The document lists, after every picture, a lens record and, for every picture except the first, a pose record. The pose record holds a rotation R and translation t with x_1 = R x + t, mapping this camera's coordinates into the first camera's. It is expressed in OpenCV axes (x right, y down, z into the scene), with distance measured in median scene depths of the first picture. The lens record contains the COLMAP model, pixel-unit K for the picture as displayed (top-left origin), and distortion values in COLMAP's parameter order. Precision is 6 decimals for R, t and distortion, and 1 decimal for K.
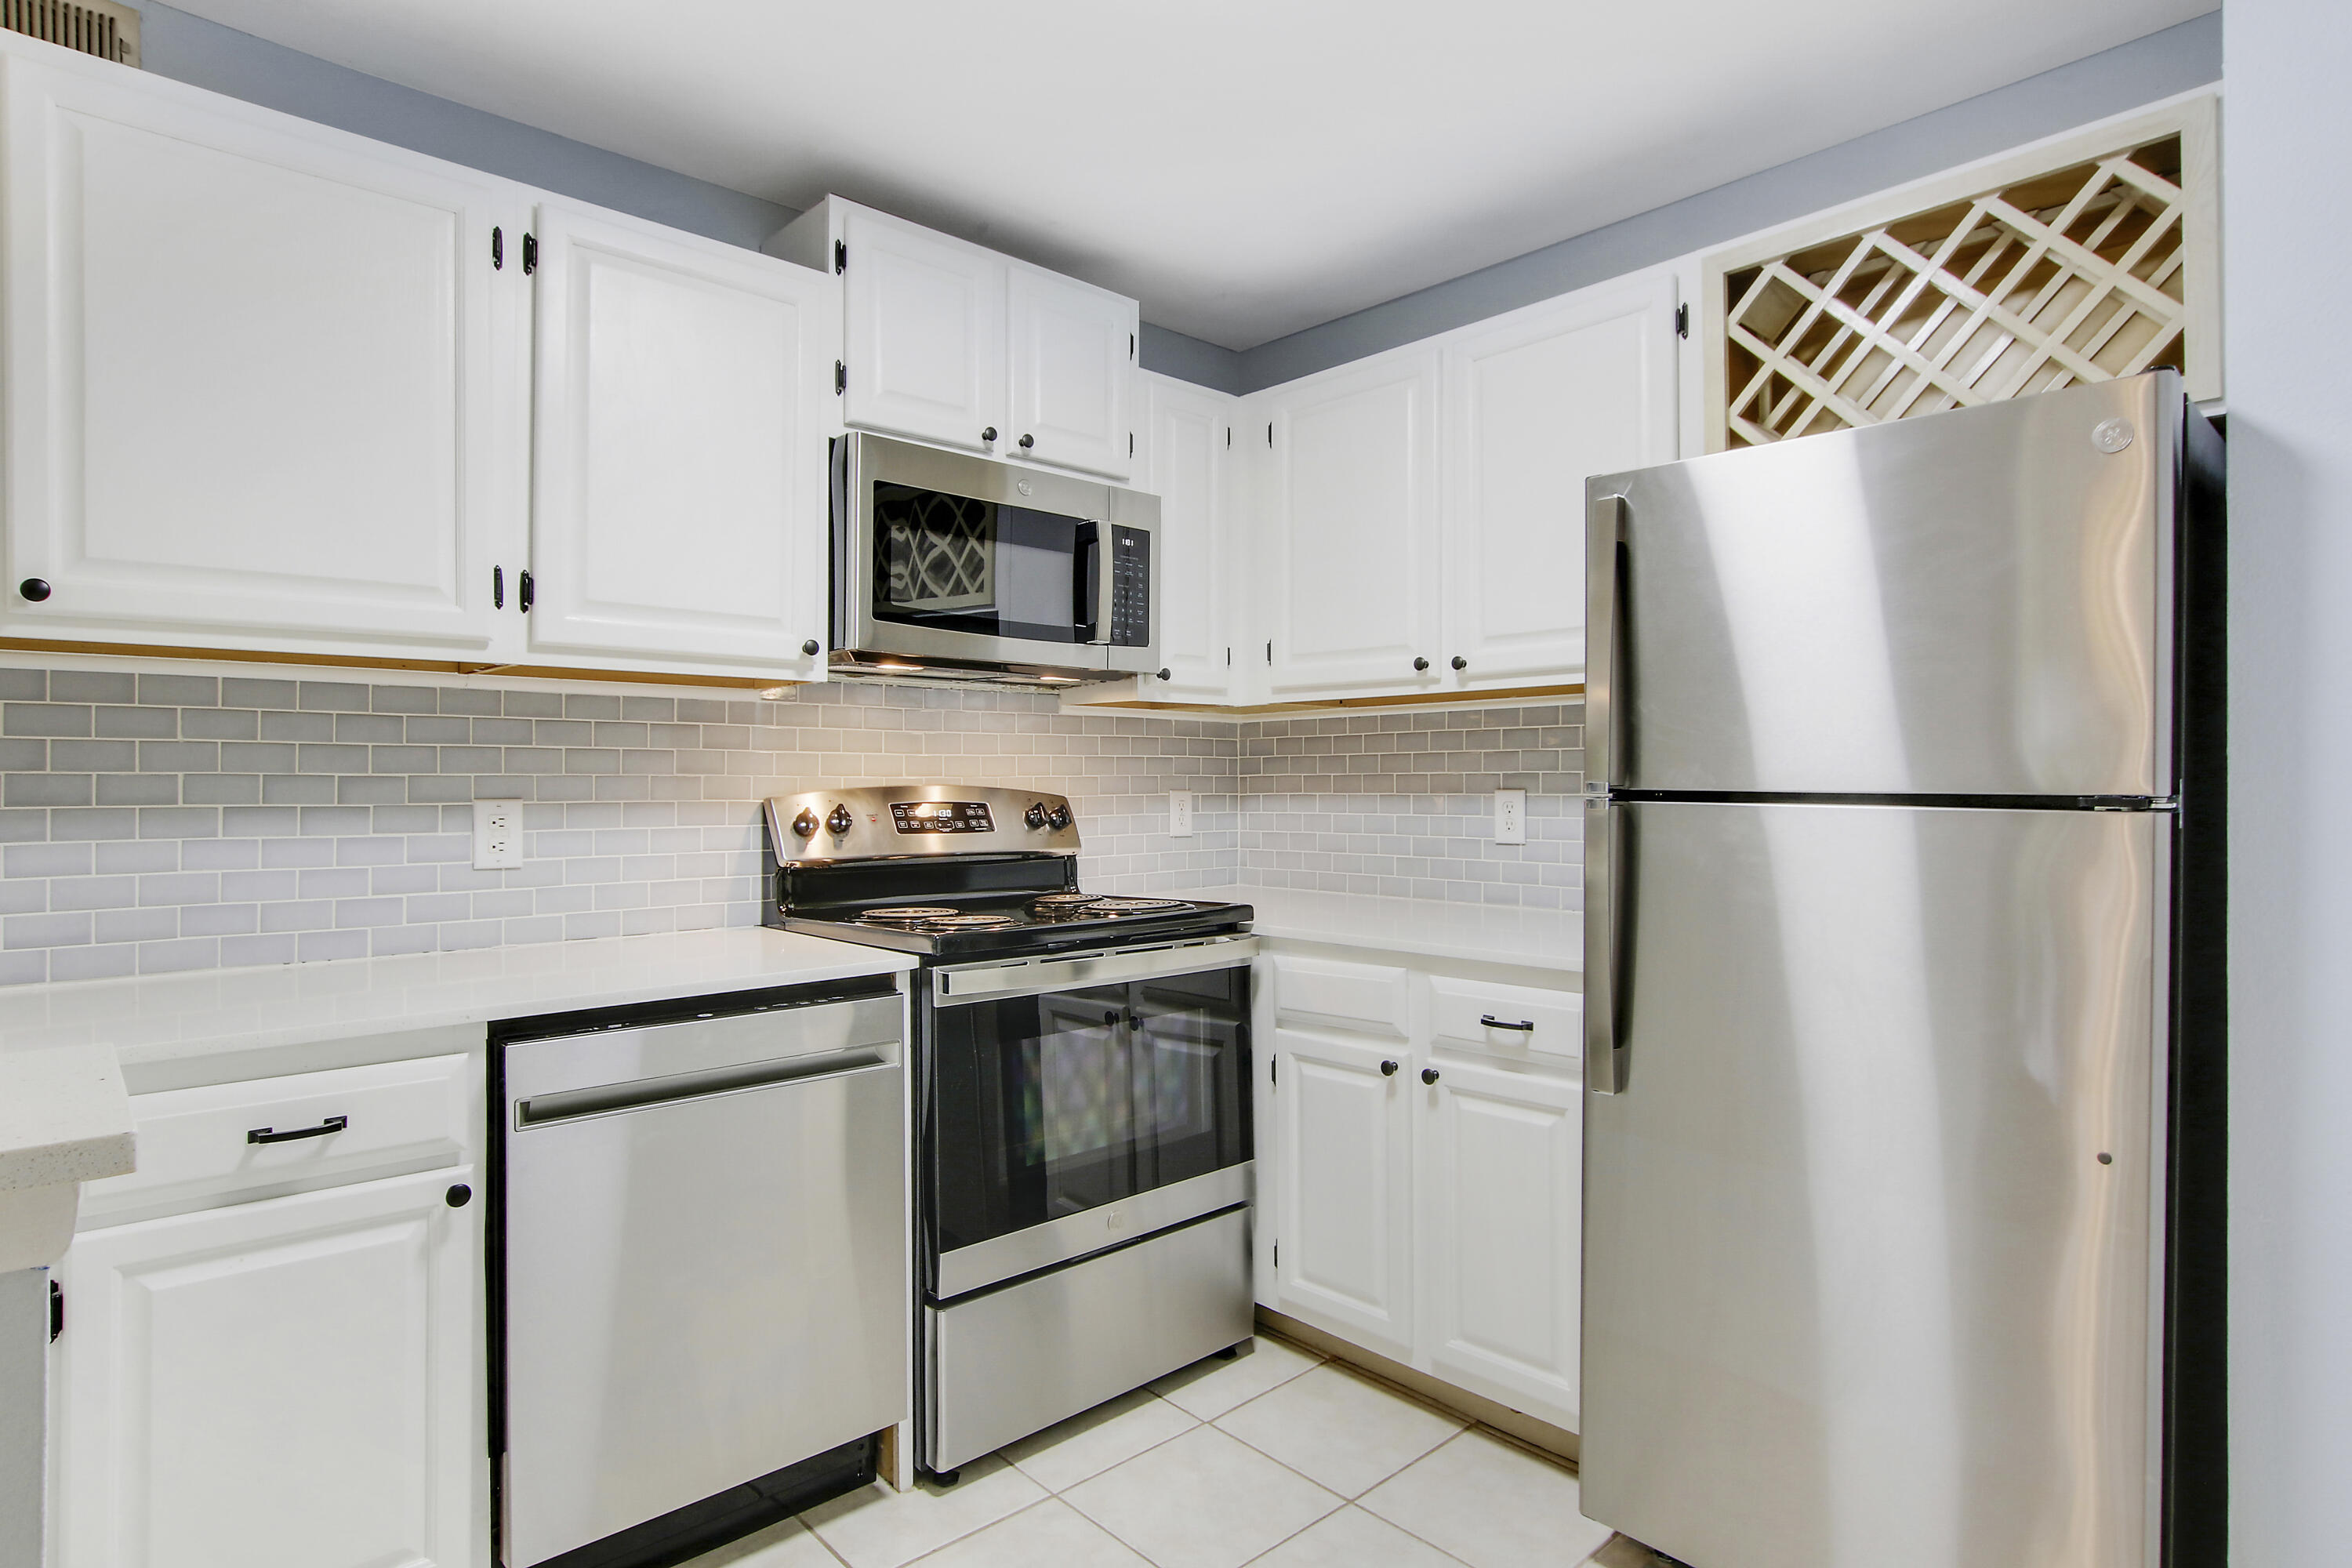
lens RADIAL K [[1238.6, 0, 1180.0], [0, 1238.6, 856.6], [0, 0, 1]] dist [-0.025729, 0.039573]
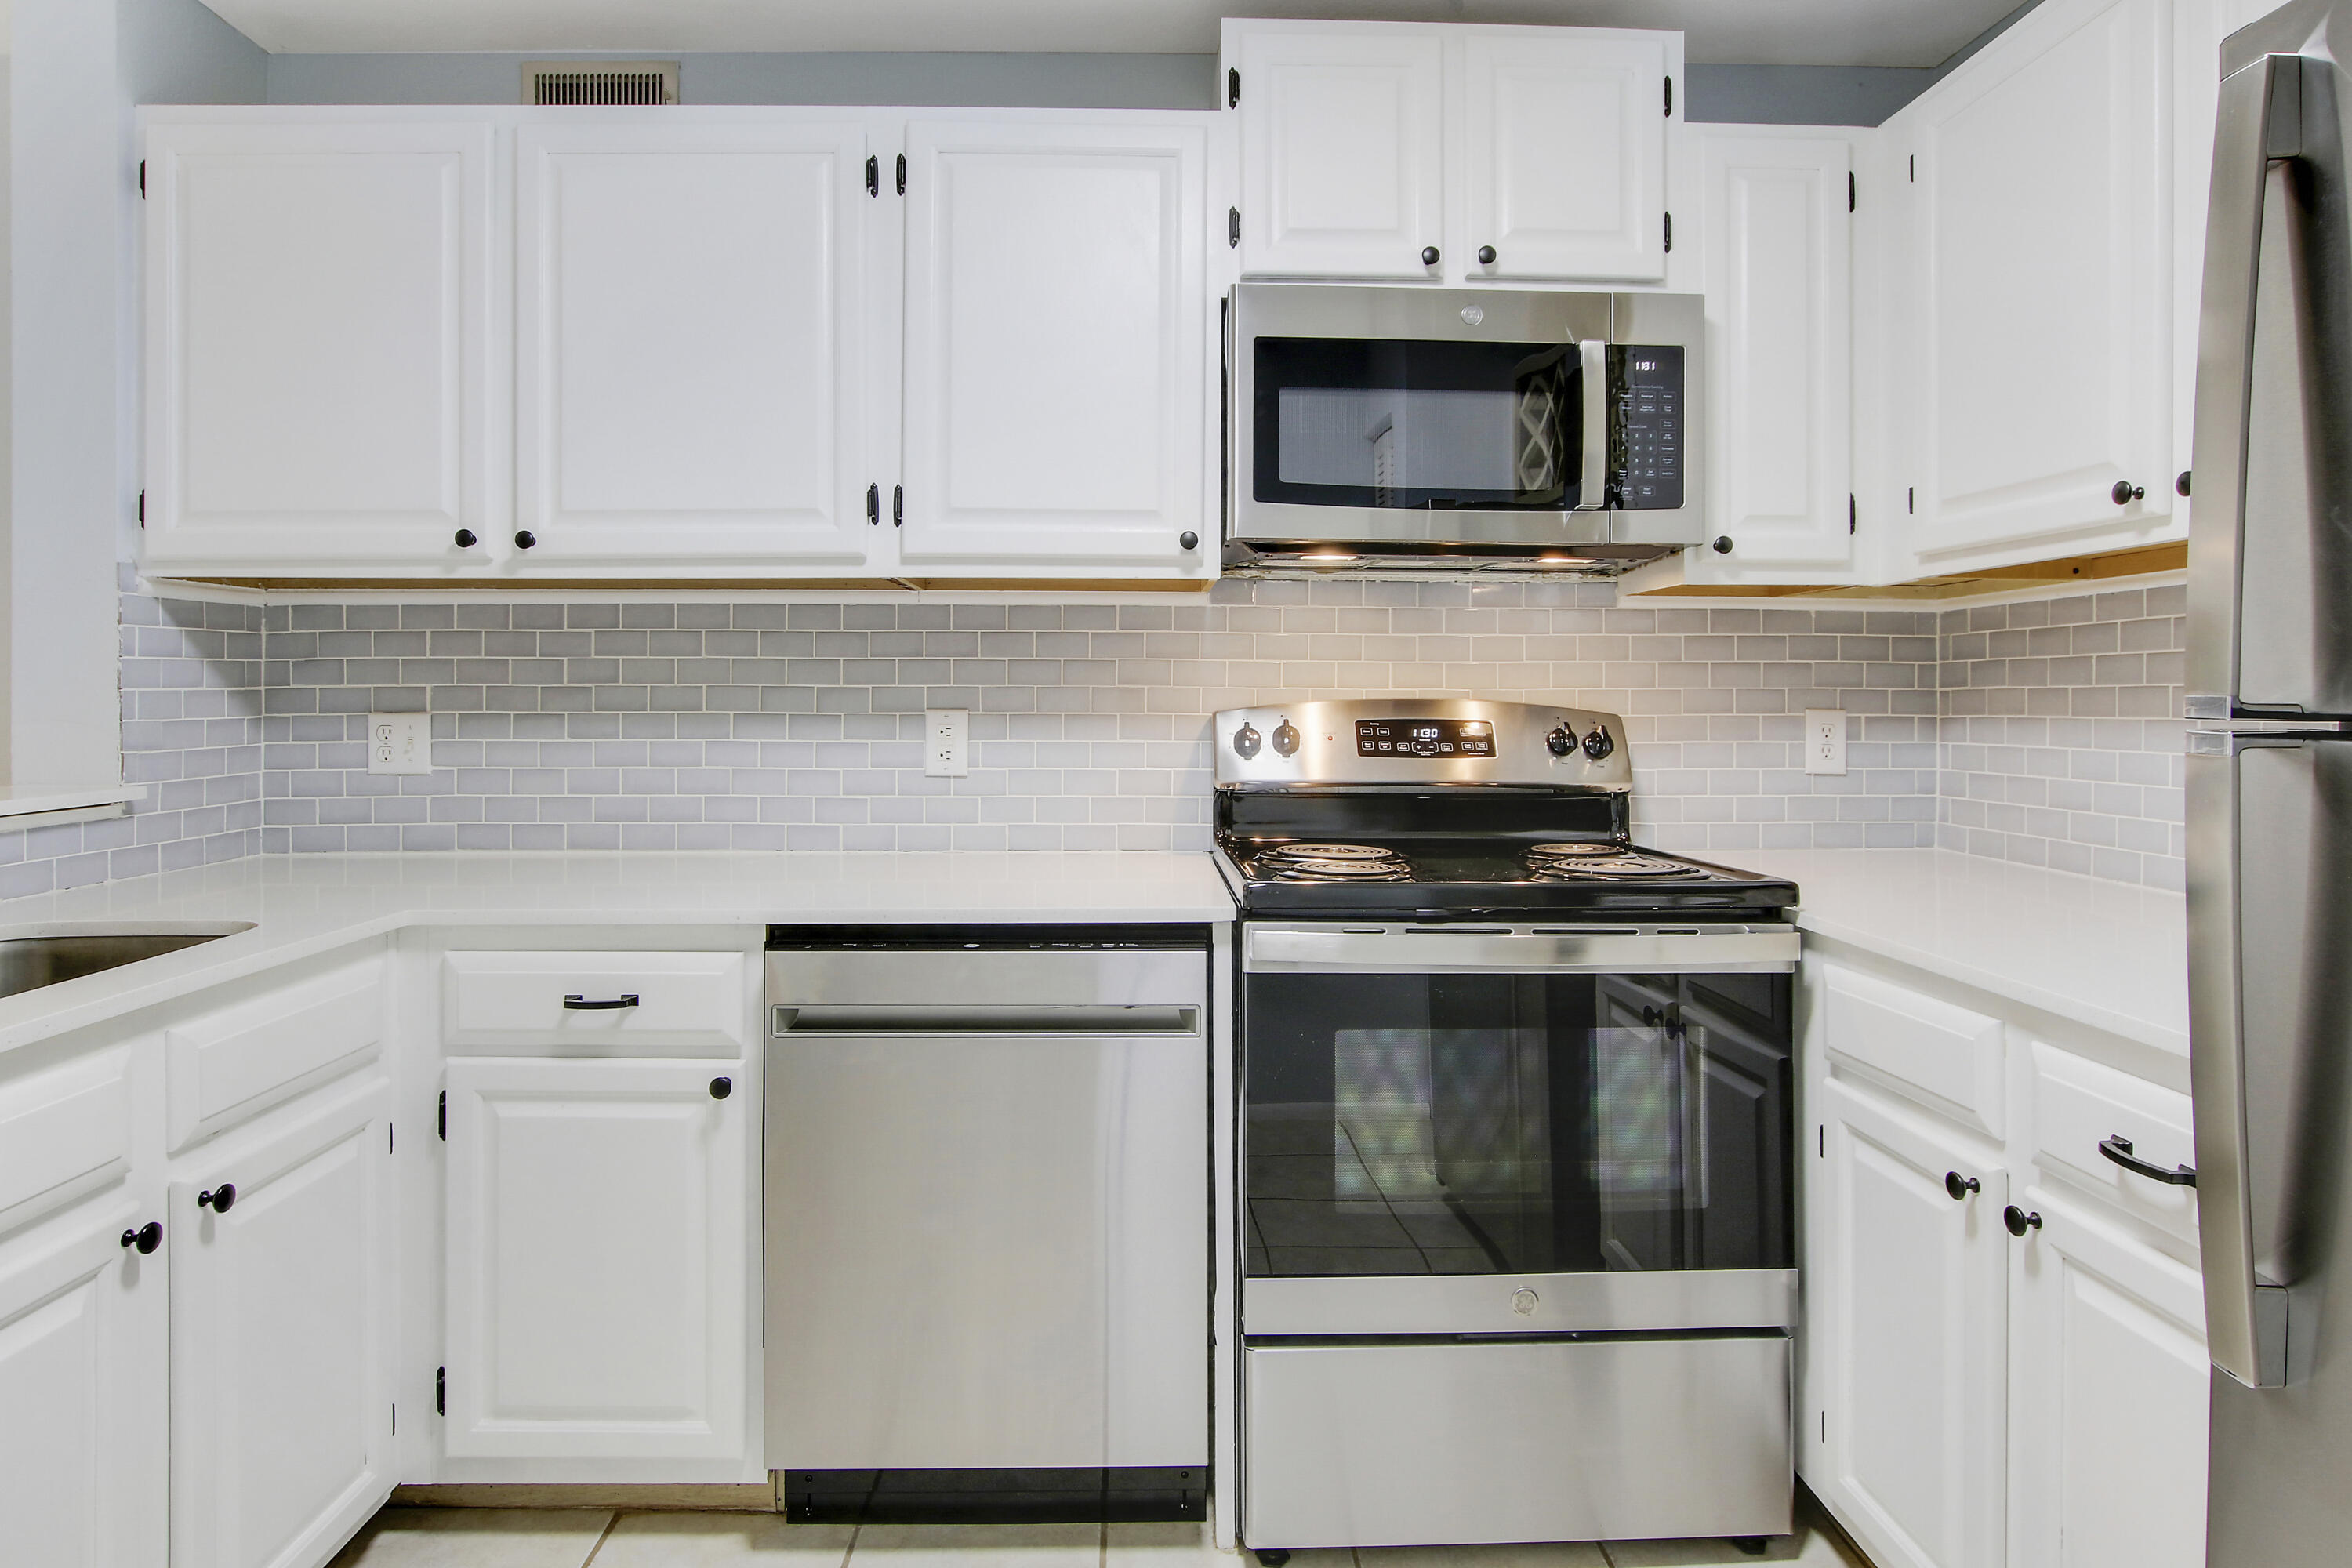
lens RADIAL K [[1268.8, 0, 1169.9], [0, 1268.8, 746.3], [0, 0, 1]] dist [-0.015753, 0.000594]
pose [[0.754543, 0.029834, -0.655572, 0.246380], [-0.044533, 0.998991, -0.005793, -0.015057], [0.654738, 0.033566, 0.755110, 0.271745]]
